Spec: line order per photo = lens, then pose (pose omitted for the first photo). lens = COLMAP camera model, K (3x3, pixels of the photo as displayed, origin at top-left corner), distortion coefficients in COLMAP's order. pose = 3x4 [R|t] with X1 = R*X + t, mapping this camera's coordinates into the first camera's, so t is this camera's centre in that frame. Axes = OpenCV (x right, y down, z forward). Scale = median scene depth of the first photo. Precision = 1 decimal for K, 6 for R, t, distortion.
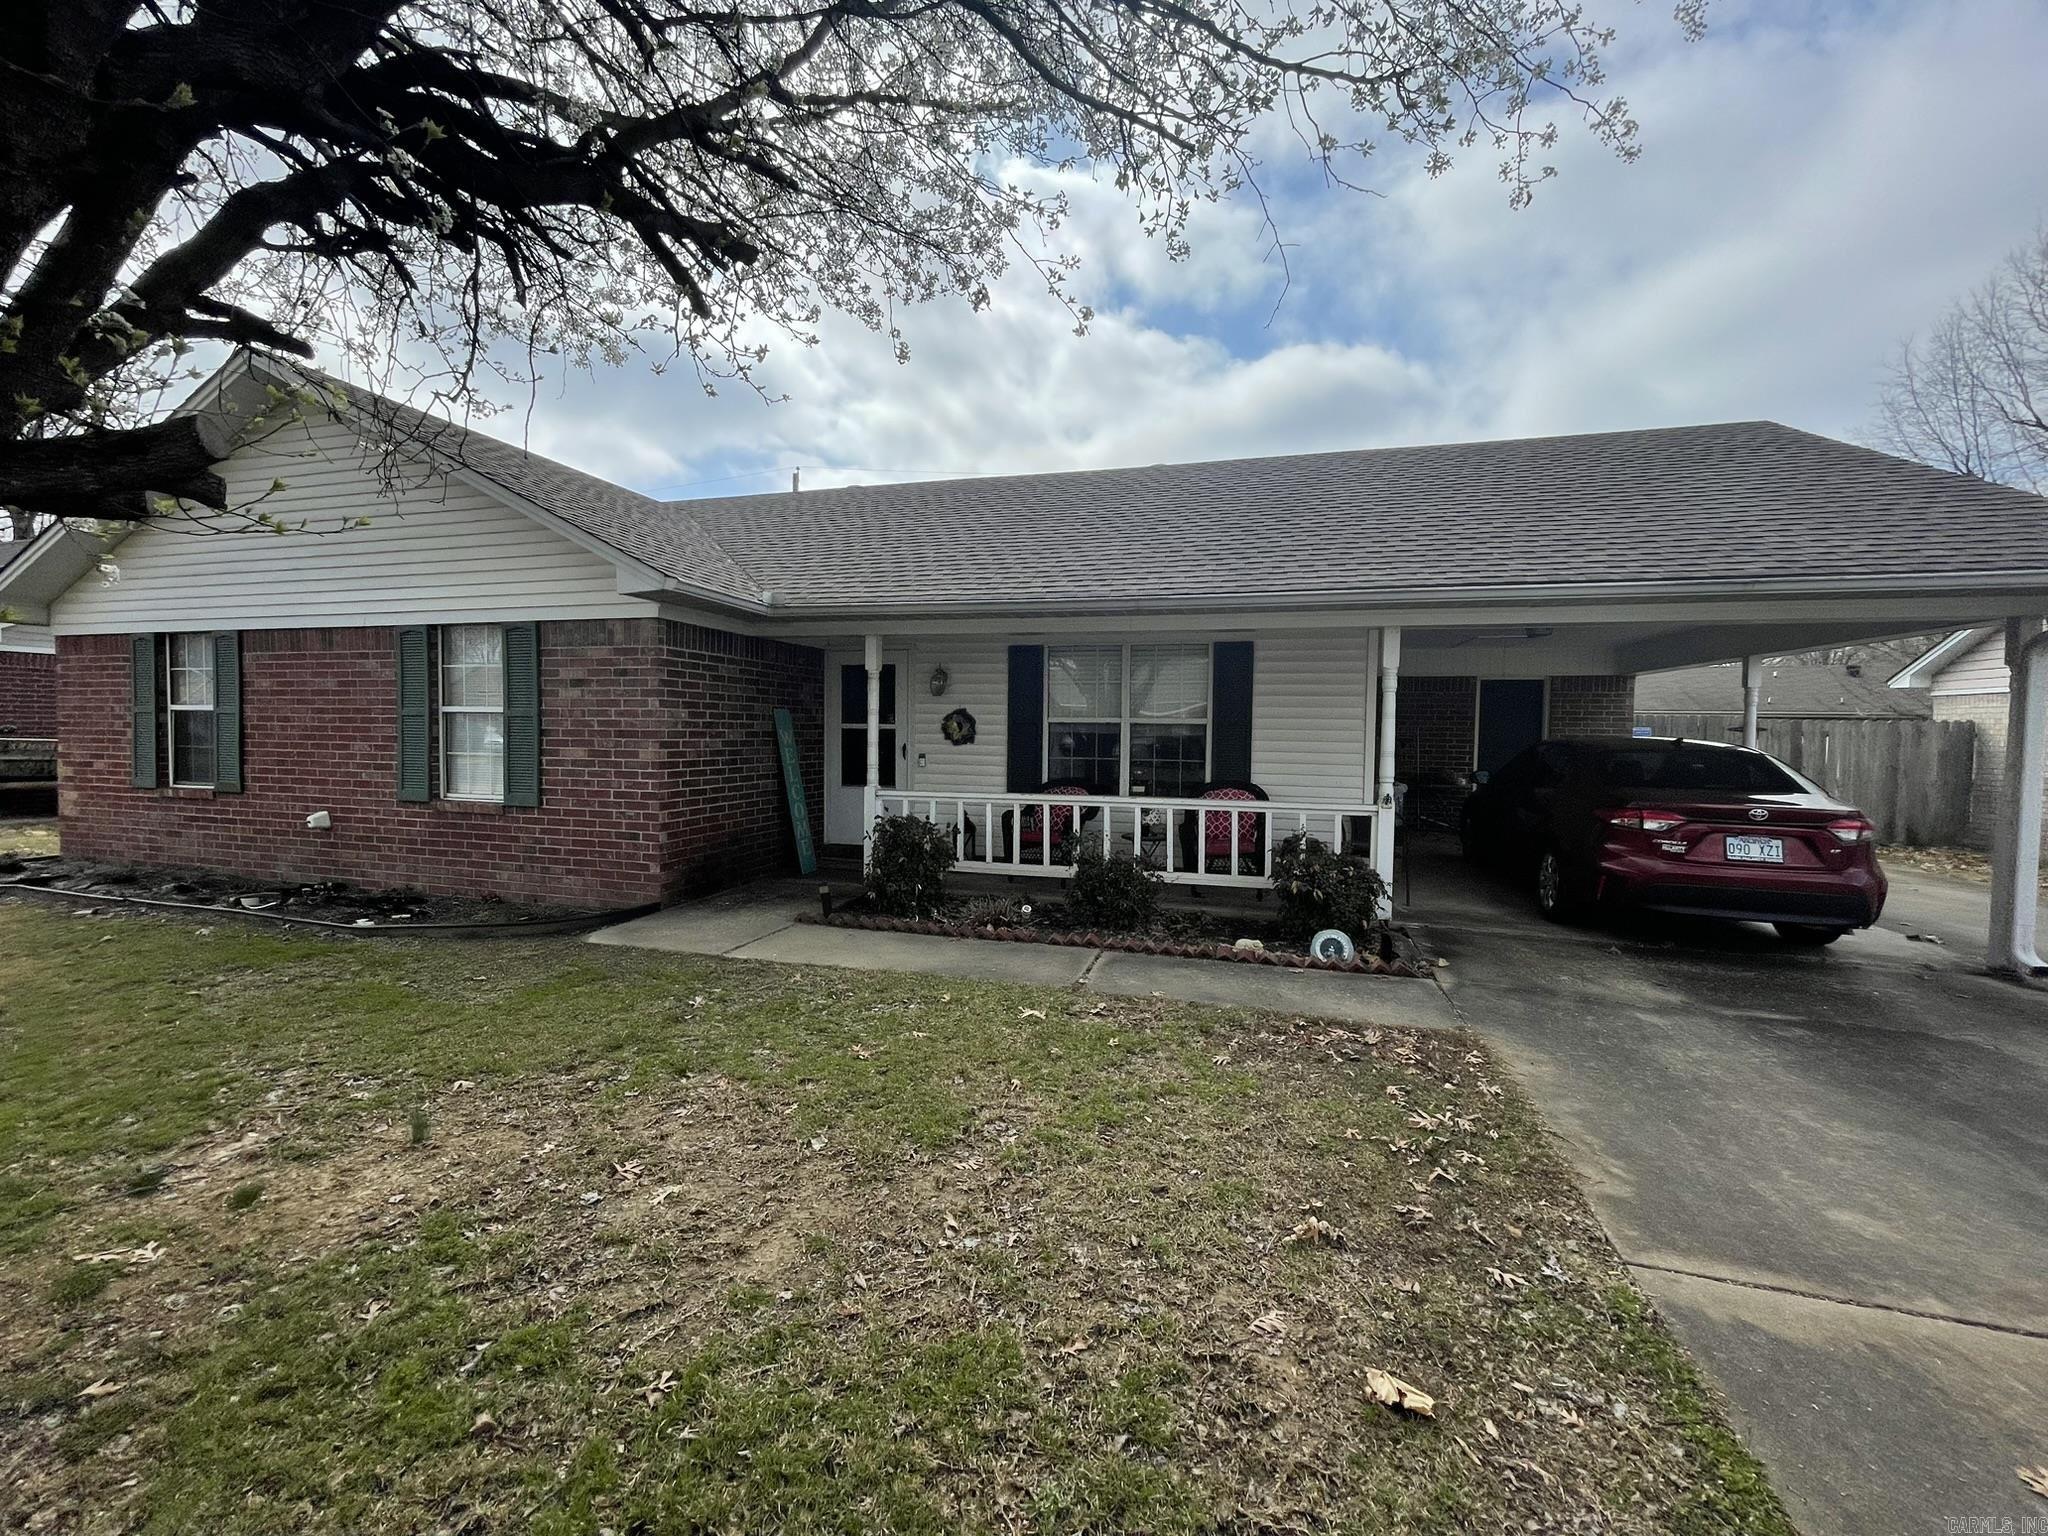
lens RADIAL K [[827.4, 0, 1021.6], [0, 827.4, 764.4], [0, 0, 1]] dist [-0.004038, 0.000064]
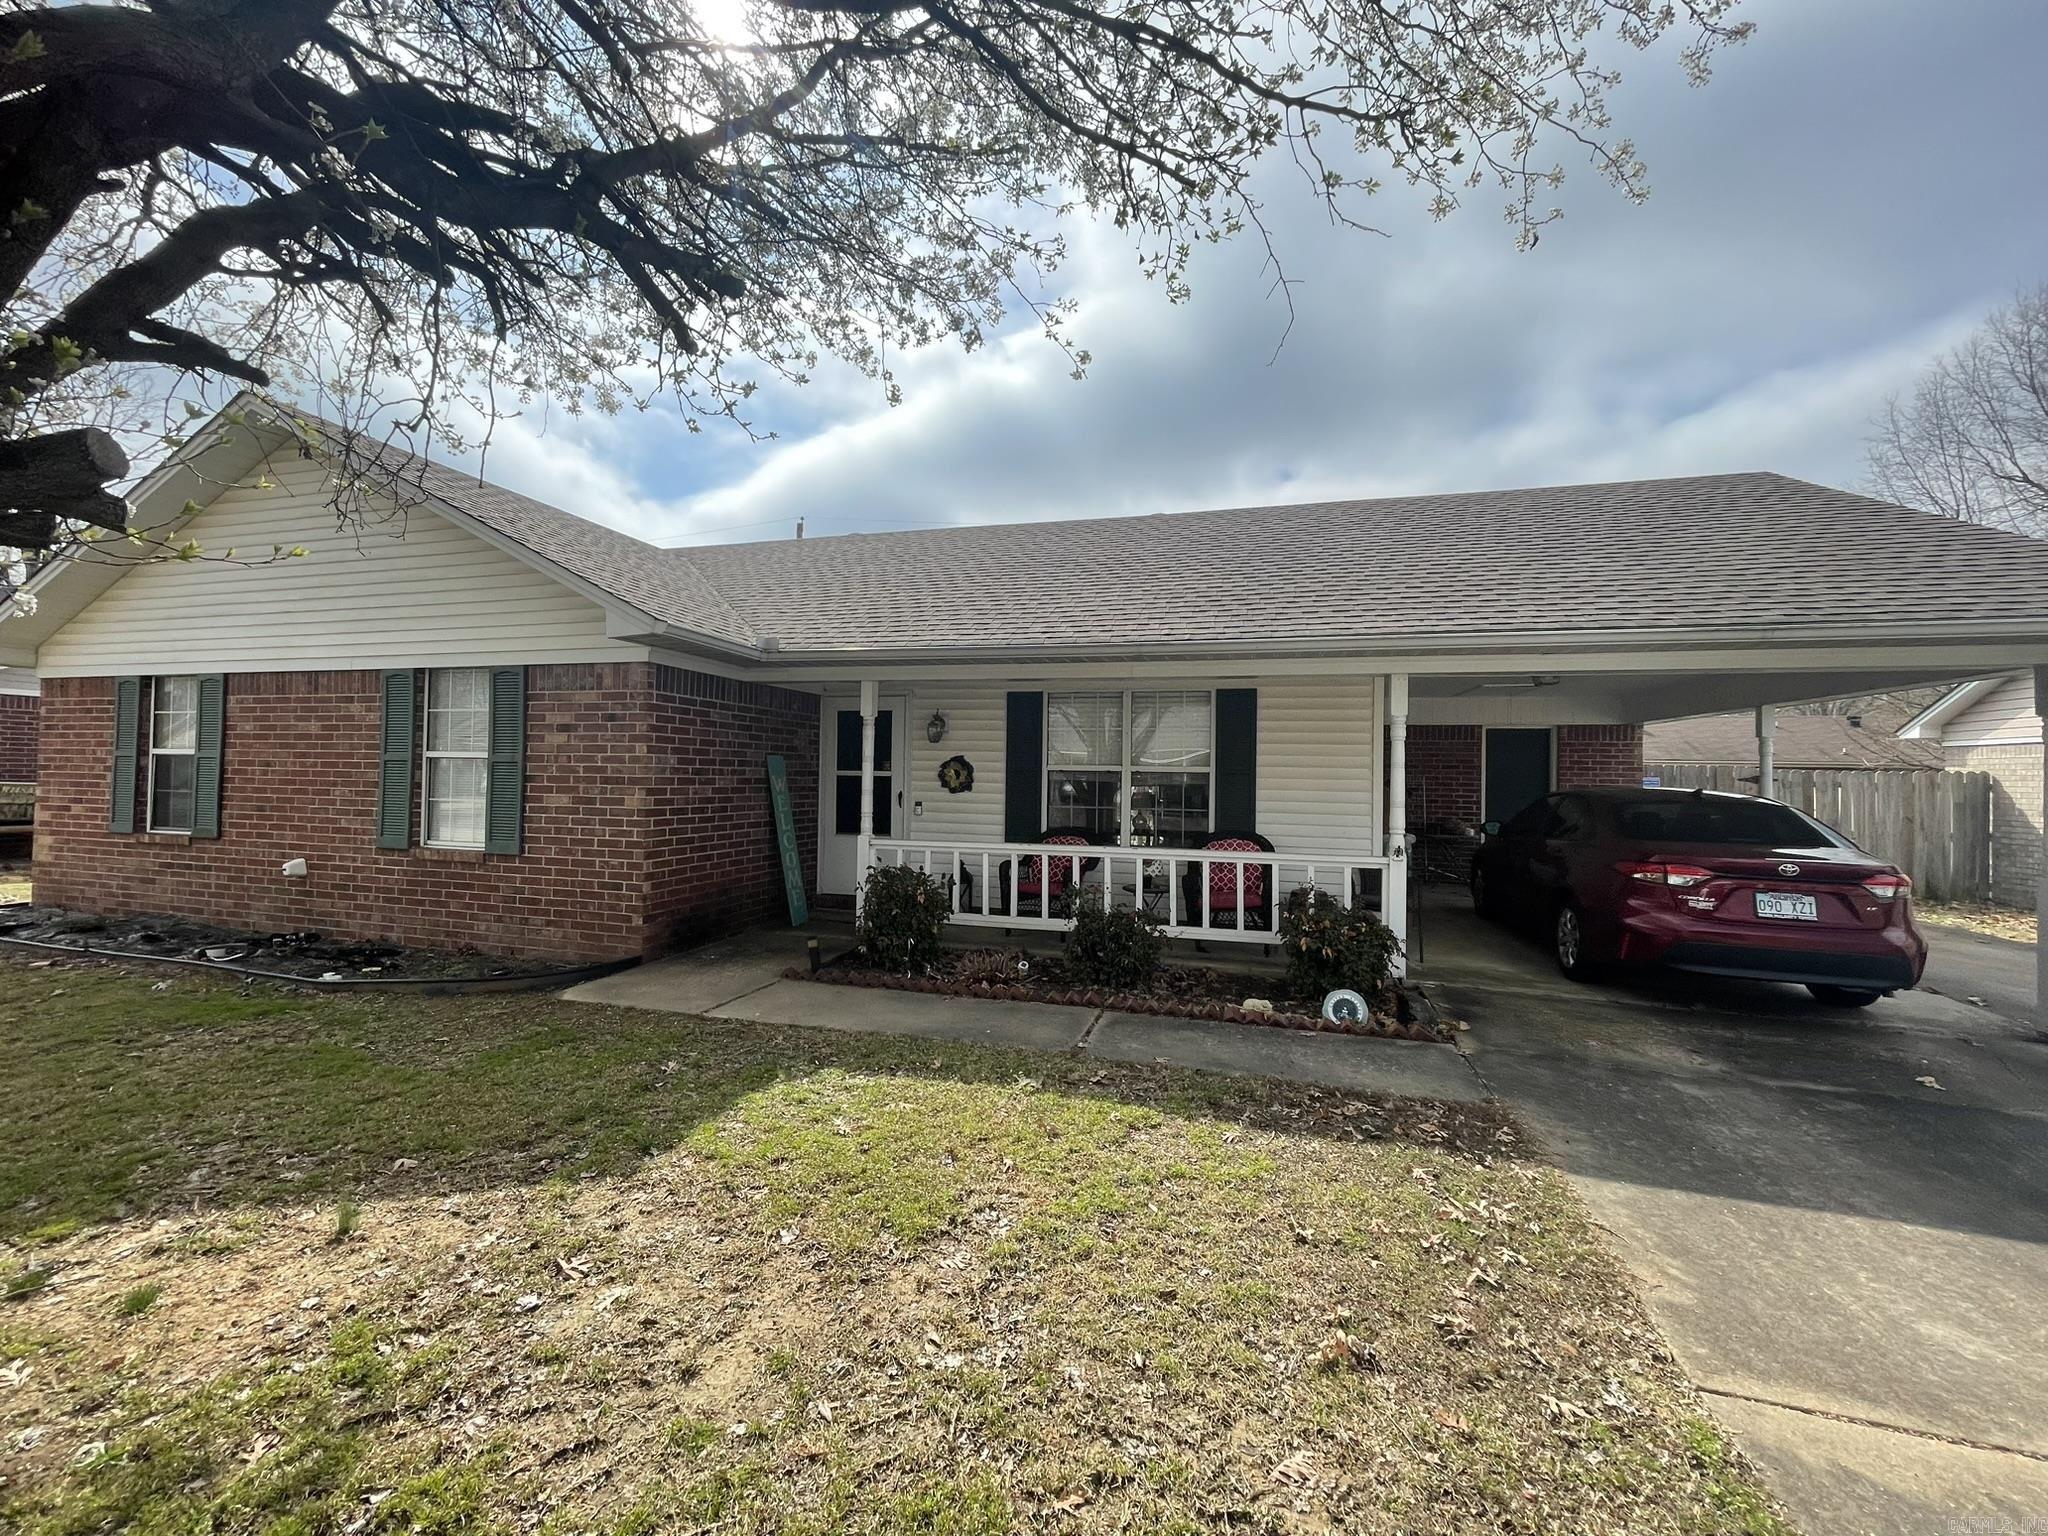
lens RADIAL K [[827.4, 0, 1021.6], [0, 827.4, 764.4], [0, 0, 1]] dist [-0.004038, 0.000064]
pose [[0.999991, 0.003968, -0.001260, 0.003539], [-0.004033, 0.998383, -0.056708, -0.002503], [0.001033, 0.056713, 0.998390, 0.029596]]
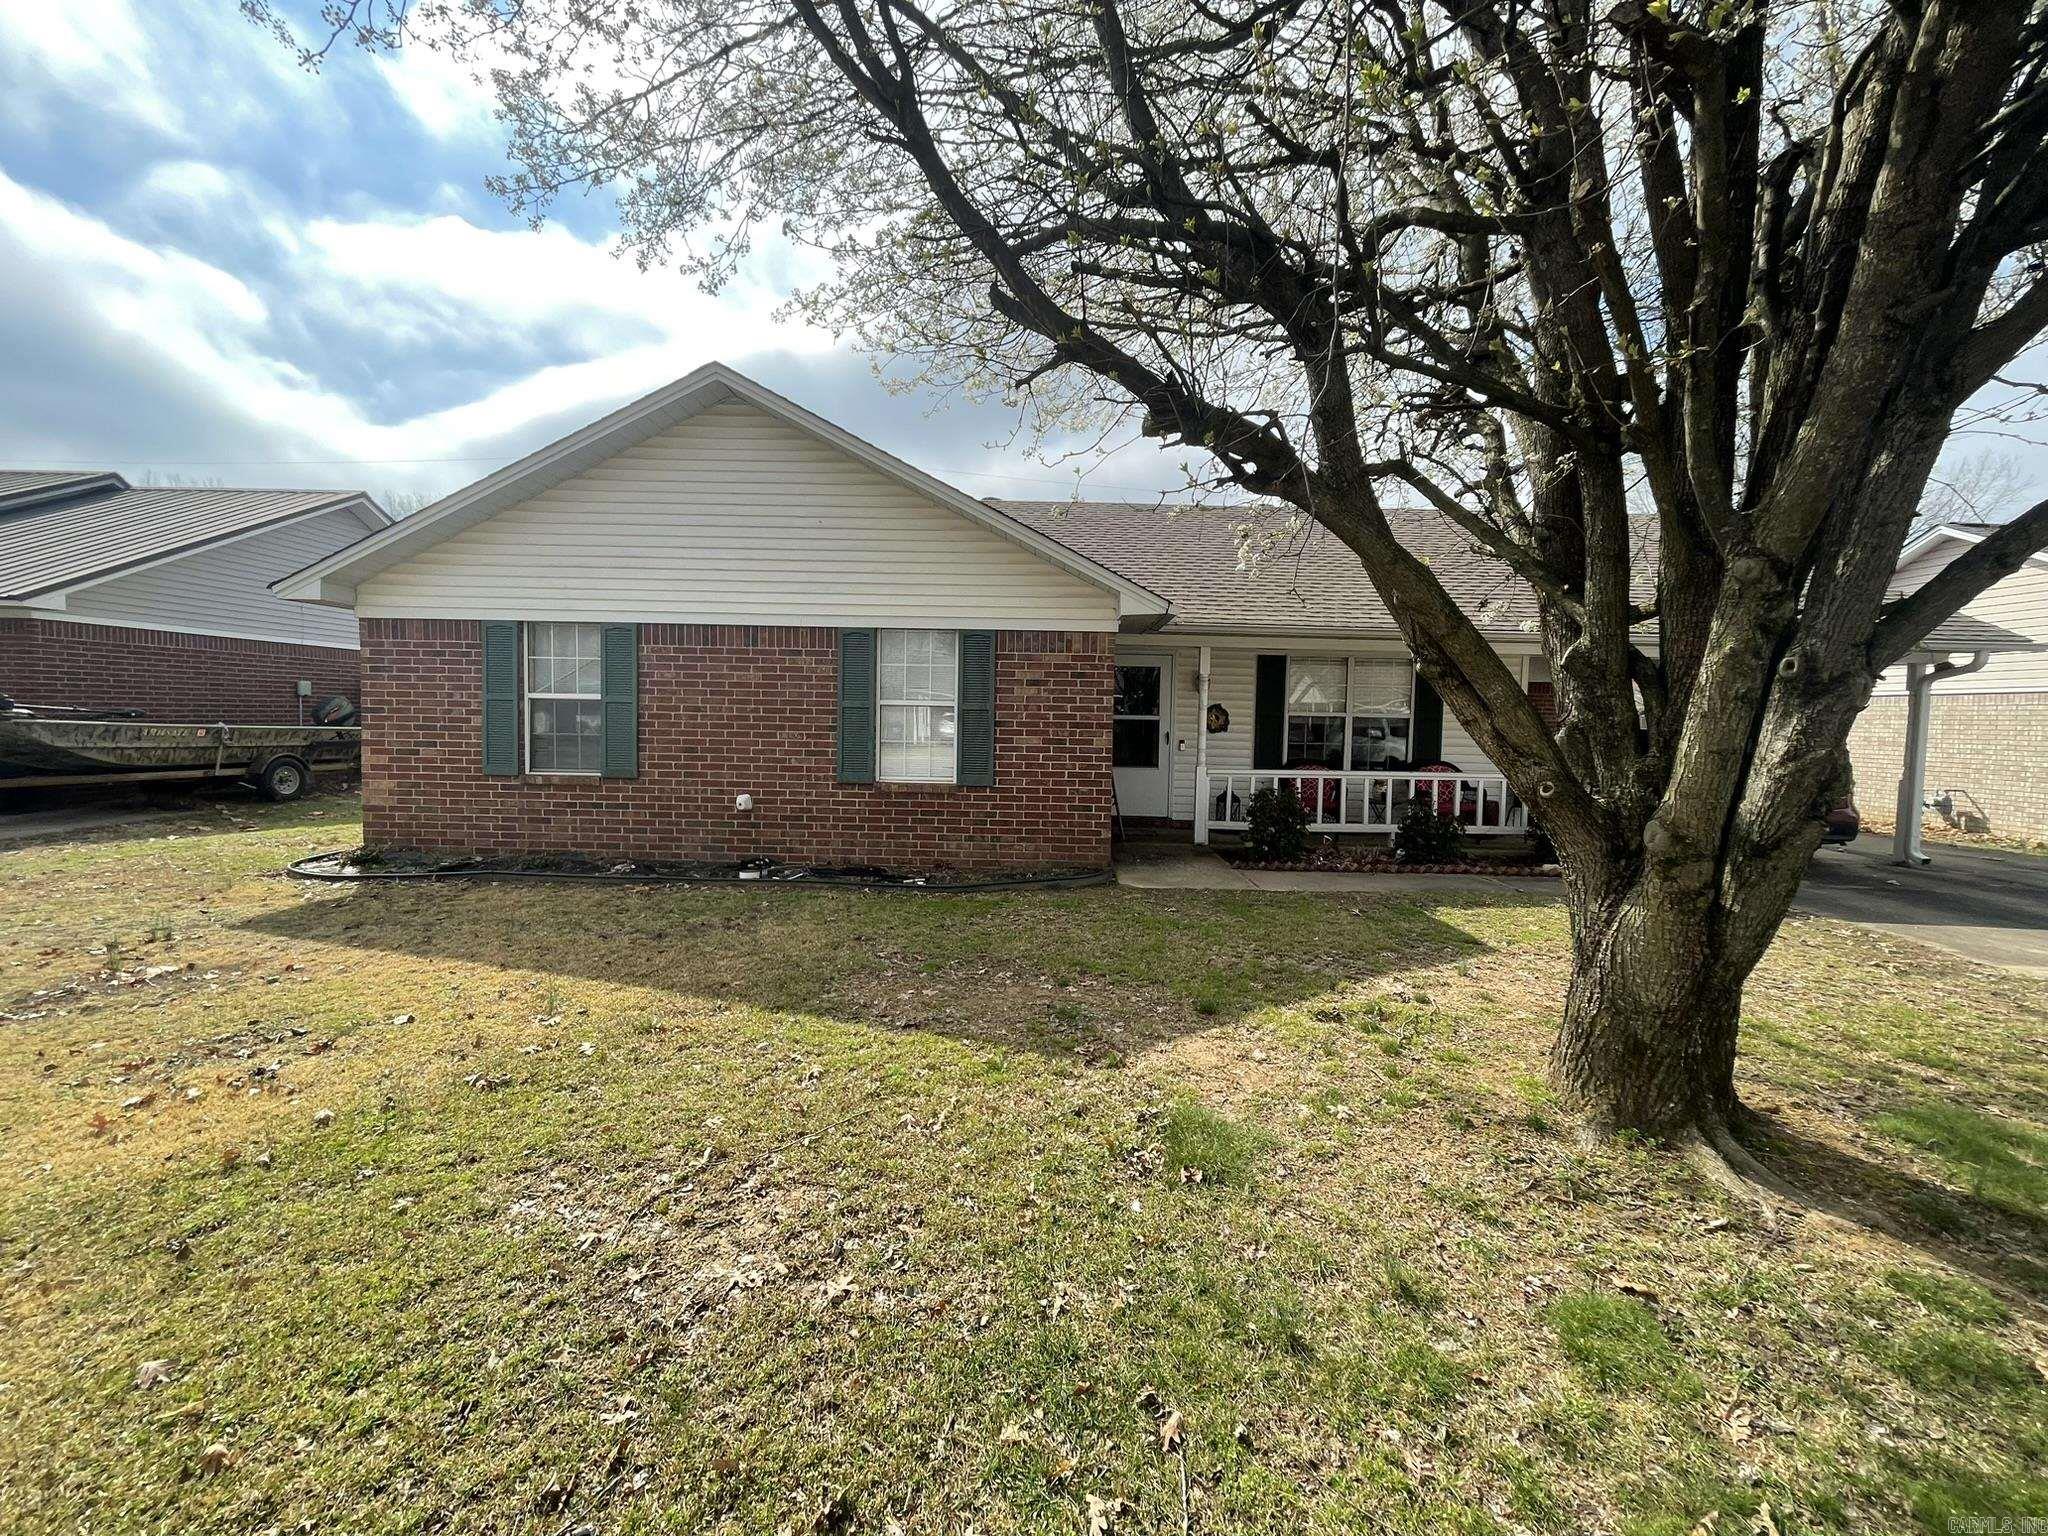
lens RADIAL K [[827.4, 0, 1021.6], [0, 827.4, 764.4], [0, 0, 1]] dist [-0.004038, 0.000064]
pose [[0.964520, -0.009217, 0.263849, -0.878150], [0.003484, 0.999748, 0.022185, -0.006368], [-0.263987, -0.020479, 0.964309, -0.163686]]
